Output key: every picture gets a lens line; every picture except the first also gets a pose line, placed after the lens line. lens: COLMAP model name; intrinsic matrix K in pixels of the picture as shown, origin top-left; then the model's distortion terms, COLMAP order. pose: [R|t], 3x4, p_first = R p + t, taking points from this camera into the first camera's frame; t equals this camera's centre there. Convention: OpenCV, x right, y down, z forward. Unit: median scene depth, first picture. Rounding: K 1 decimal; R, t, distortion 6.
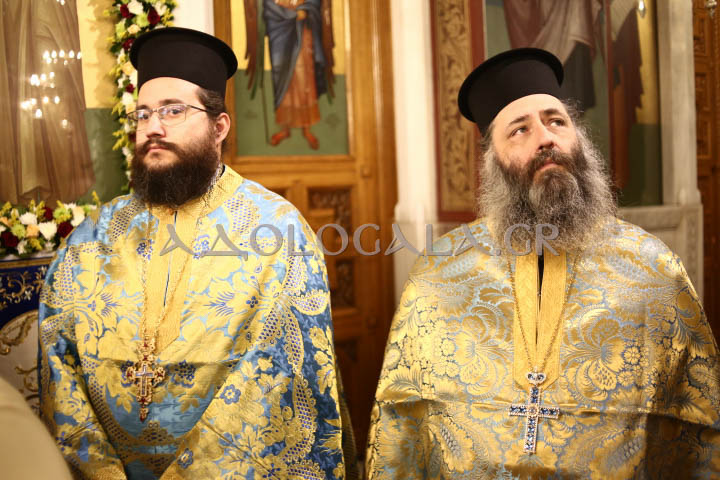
lens RADIAL K [[705.0, 0, 356.4], [0, 705.0, 238.5], [0, 0, 1]] dist [-0.143978, 0.085944]
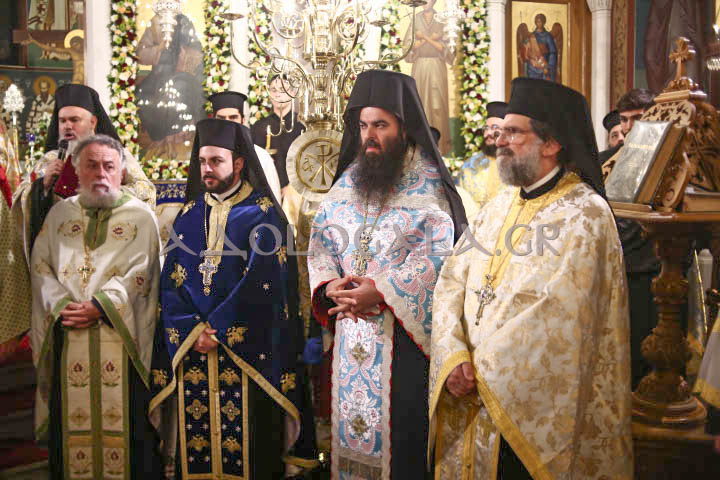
lens RADIAL K [[705.0, 0, 356.4], [0, 705.0, 238.5], [0, 0, 1]] dist [-0.143978, 0.085944]
pose [[0.936461, 0.067254, -0.344263, 0.173291], [-0.054280, 0.997410, 0.047199, 0.135137], [0.346546, -0.025513, 0.937686, -1.450849]]
